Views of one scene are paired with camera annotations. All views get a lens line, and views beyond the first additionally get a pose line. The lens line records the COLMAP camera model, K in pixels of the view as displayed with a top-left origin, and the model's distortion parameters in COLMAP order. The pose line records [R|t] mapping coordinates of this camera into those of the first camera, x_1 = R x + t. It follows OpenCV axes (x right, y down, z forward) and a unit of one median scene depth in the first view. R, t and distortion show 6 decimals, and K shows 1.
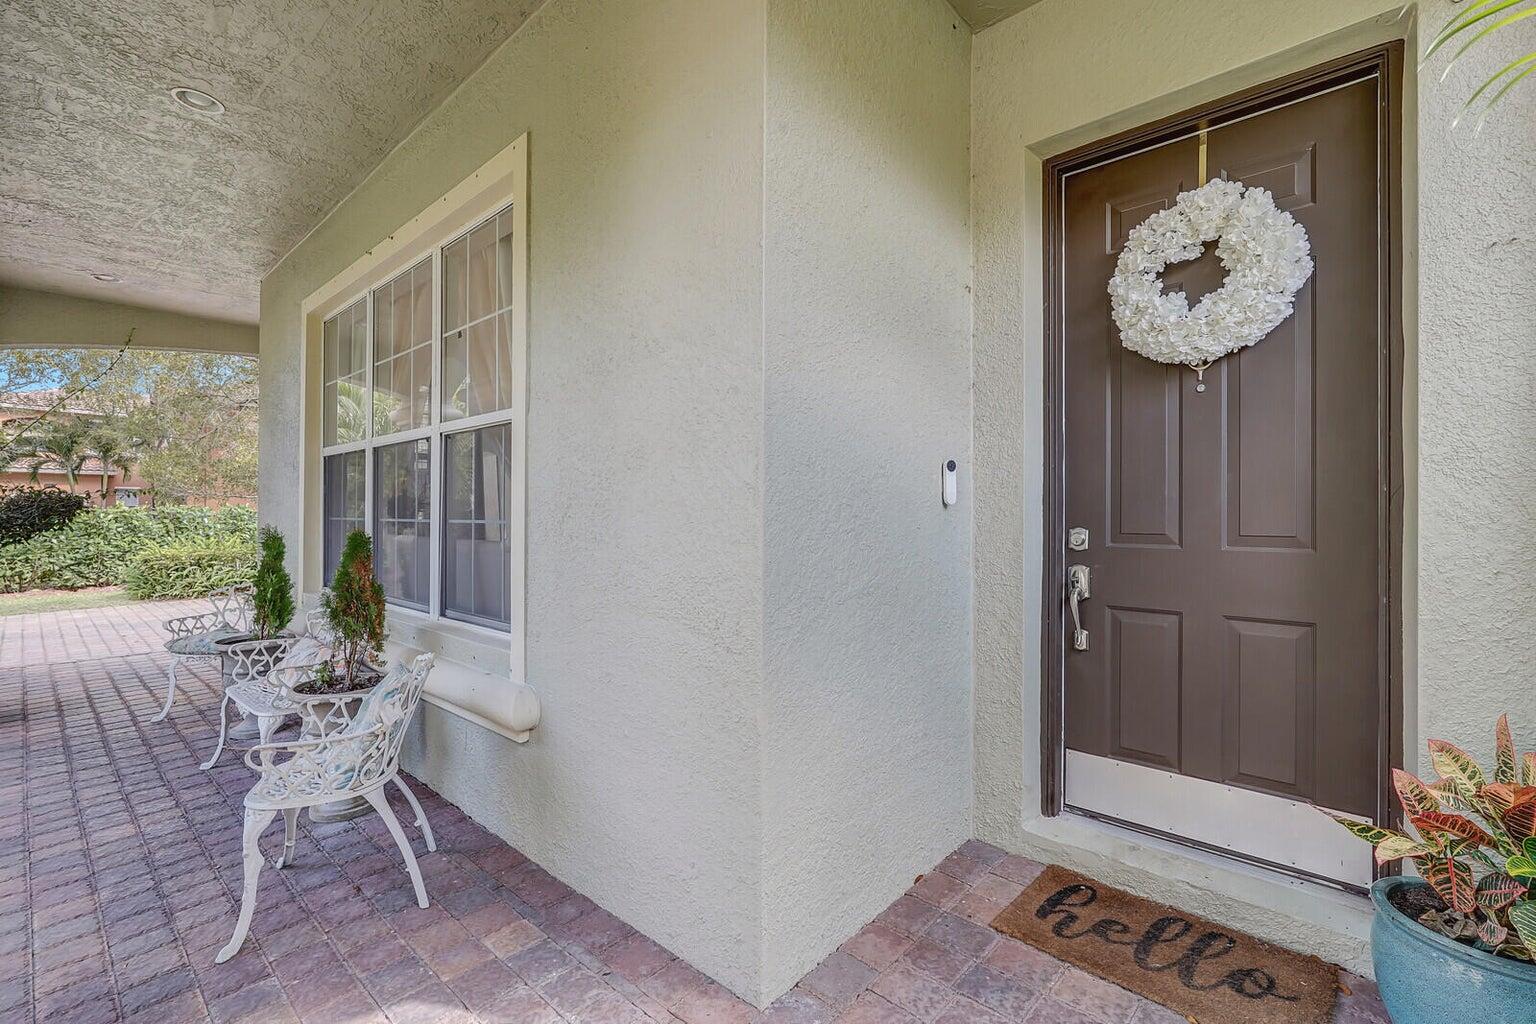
lens RADIAL K [[677.7, 0, 769.7], [0, 677.7, 507.5], [0, 0, 1]] dist [-0.009627, 0.001139]
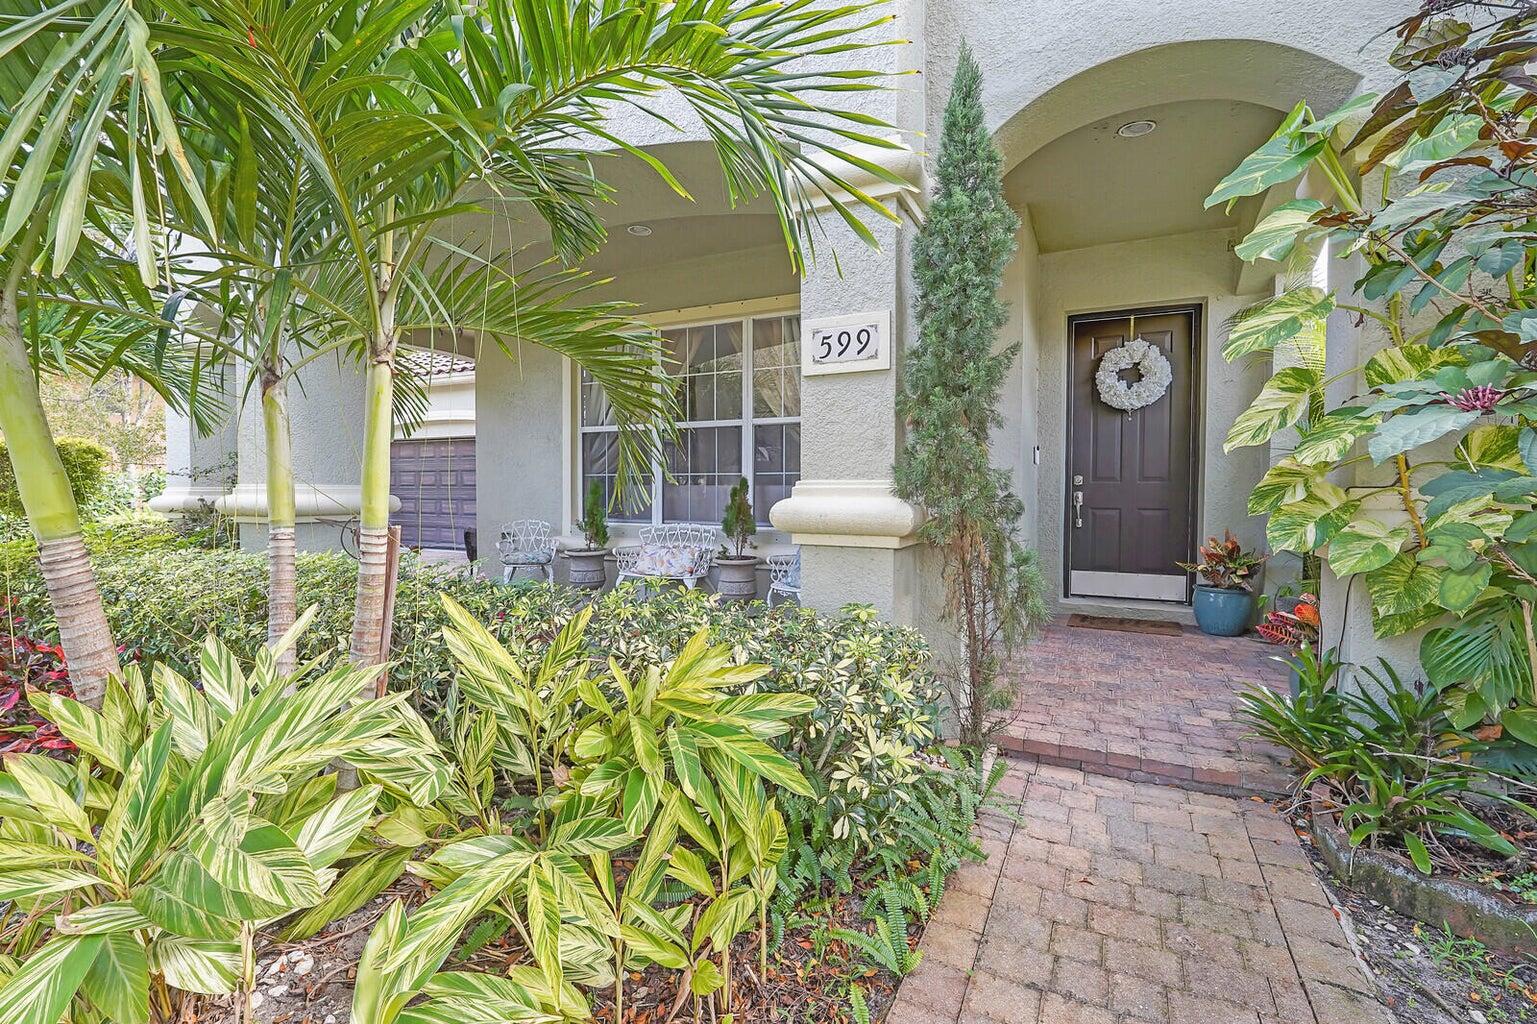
lens RADIAL K [[678.2, 0, 773.4], [0, 678.2, 512.9], [0, 0, 1]] dist [-0.009627, 0.001139]
pose [[0.966140, -0.009385, 0.257846, -1.283028], [-0.001242, 0.999157, 0.041024, 0.071216], [-0.258014, -0.039955, 0.965315, -1.095038]]
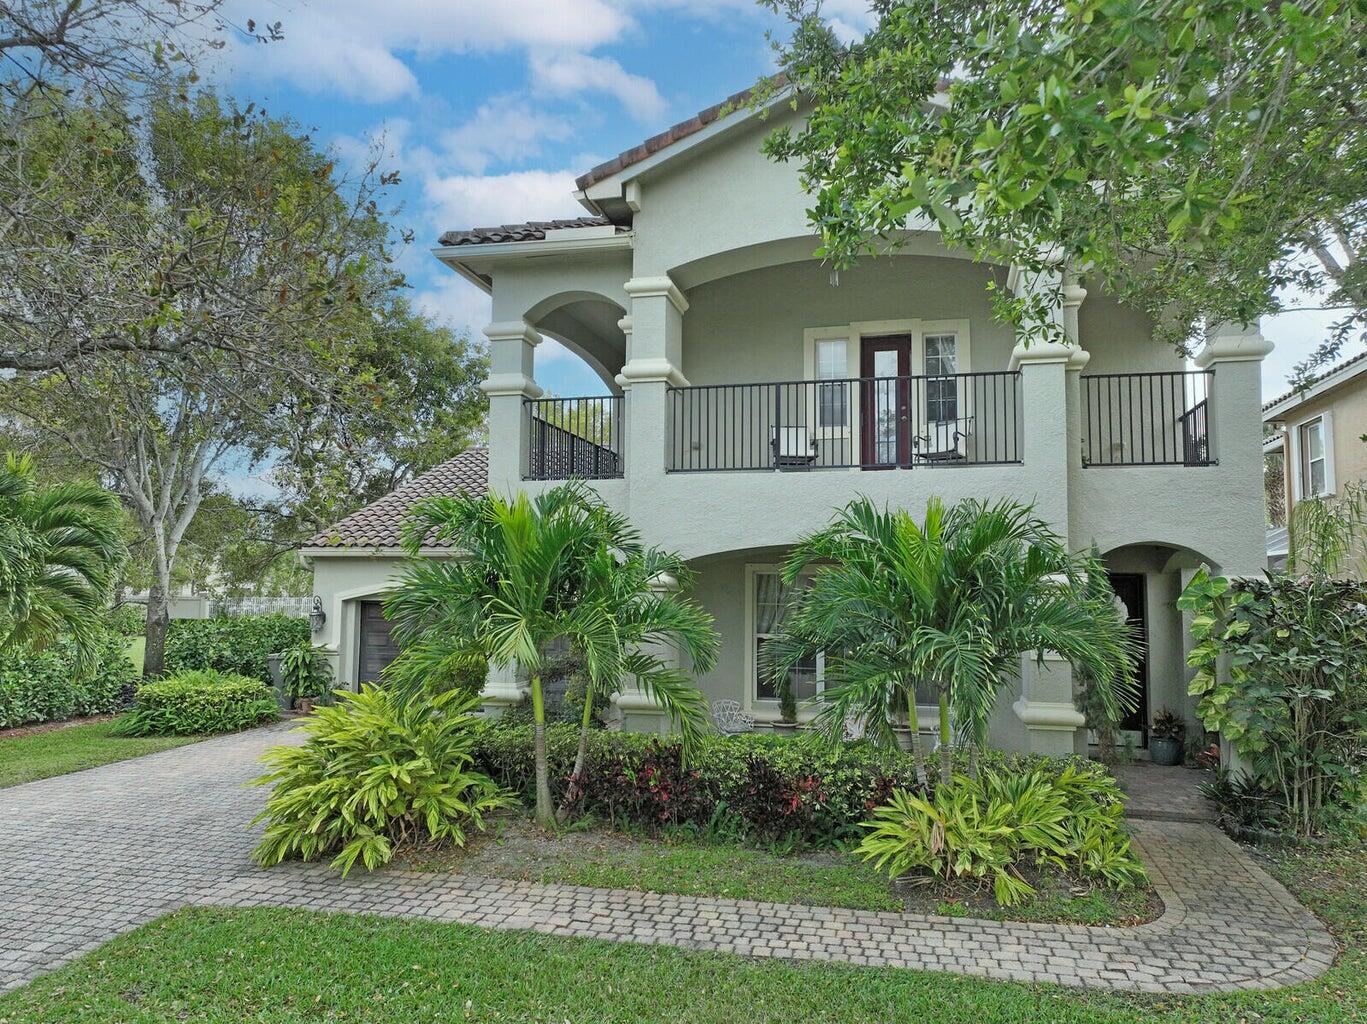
lens RADIAL K [[954.3, 0, 688.3], [0, 954.3, 511.0], [0, 0, 1]] dist [0.004419, 0.011468]
pose [[0.888109, 0.043333, 0.457585, -4.371808], [-0.010505, 0.997200, -0.074046, -0.477255], [-0.459512, 0.060954, 0.886077, -3.107105]]
